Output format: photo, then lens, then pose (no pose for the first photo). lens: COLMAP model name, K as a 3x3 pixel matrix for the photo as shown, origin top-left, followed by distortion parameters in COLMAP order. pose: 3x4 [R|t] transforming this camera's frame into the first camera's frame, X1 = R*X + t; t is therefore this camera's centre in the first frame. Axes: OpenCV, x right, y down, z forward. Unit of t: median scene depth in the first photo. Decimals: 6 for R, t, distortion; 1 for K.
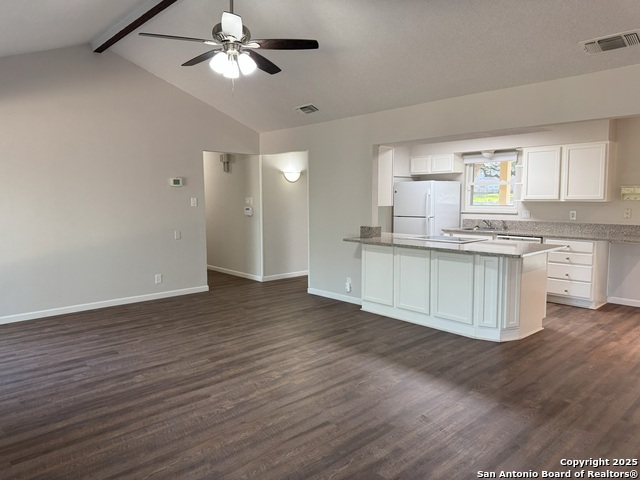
lens RADIAL K [[457.7, 0, 321.8], [0, 457.7, 240.9], [0, 0, 1]] dist [0.000876, -0.000578]
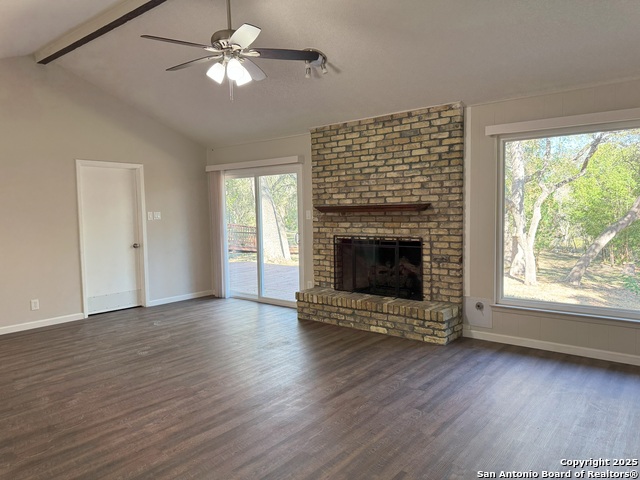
lens RADIAL K [[457.7, 0, 320.3], [0, 457.7, 239.6], [0, 0, 1]] dist [0.000876, -0.000578]
pose [[-0.989913, 0.028114, -0.138857, -0.211773], [0.003007, 0.984062, 0.177800, -0.184970], [0.141643, 0.175589, -0.974221, 1.853584]]
